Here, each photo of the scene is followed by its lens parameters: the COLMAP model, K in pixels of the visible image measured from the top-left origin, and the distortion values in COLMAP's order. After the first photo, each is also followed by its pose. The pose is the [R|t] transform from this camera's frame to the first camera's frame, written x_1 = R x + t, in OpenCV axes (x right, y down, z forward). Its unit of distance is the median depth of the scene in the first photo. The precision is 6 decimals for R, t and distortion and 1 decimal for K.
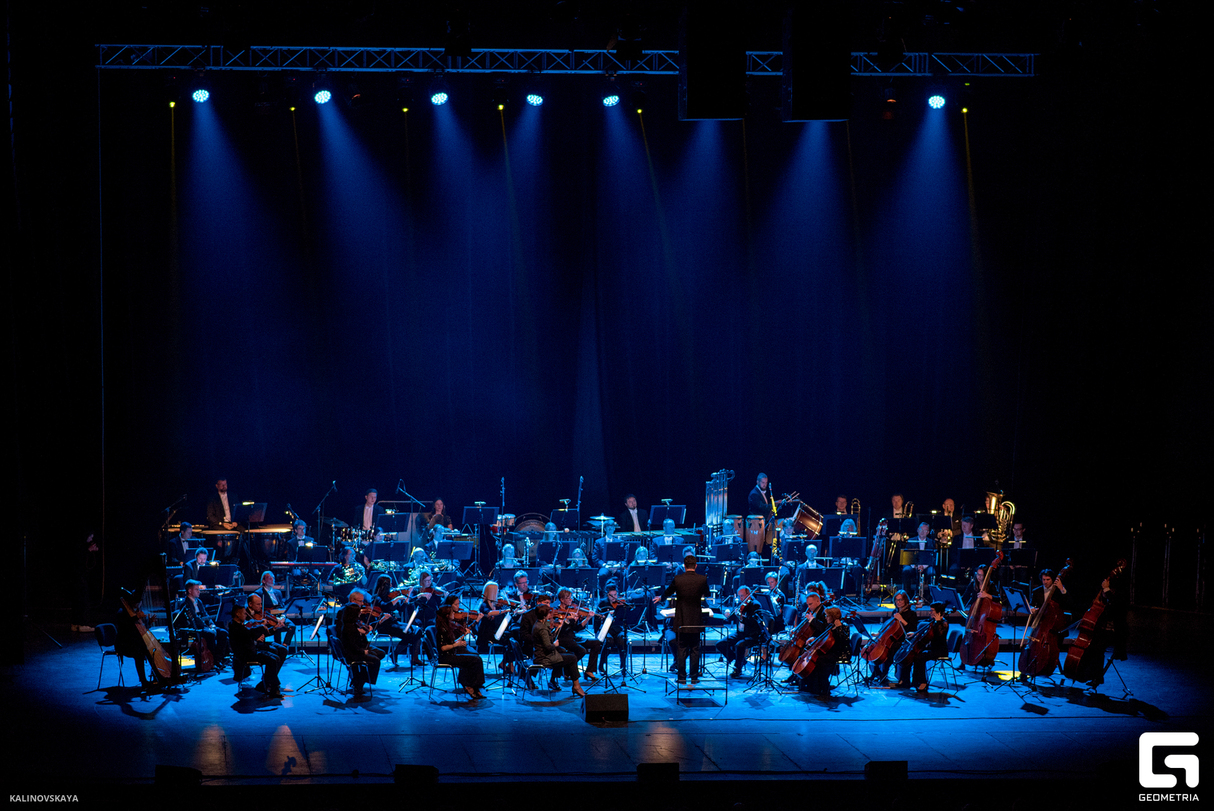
lens RADIAL K [[2946.6, 0, 607.0], [0, 2946.6, 405.5], [0, 0, 1]] dist [0.028739, -0.158856]
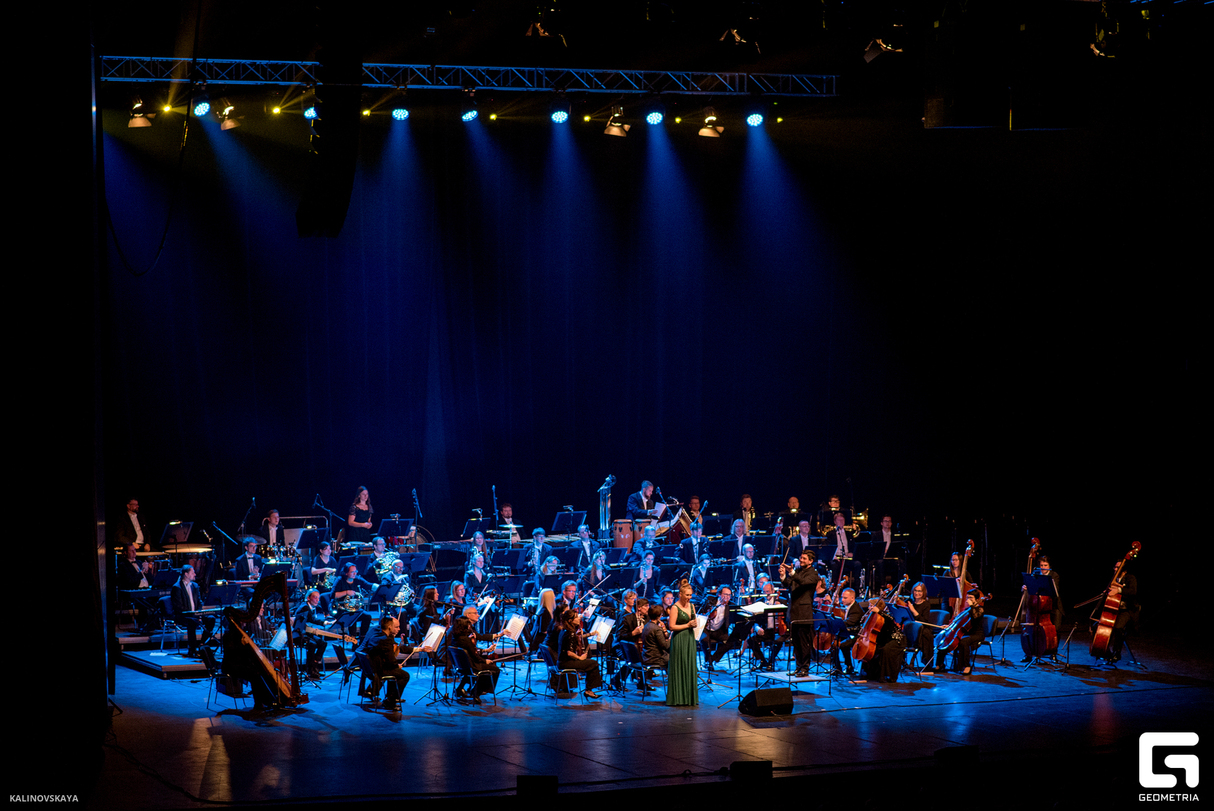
lens RADIAL K [[3026.1, 0, 607.0], [0, 3026.1, 405.5], [0, 0, 1]] dist [-0.047379, -0.192742]
pose [[0.943327, -0.020724, 0.331218, -0.315972], [0.021927, 0.999760, 0.000102, -0.002903], [-0.331140, 0.007166, 0.943554, 0.002868]]
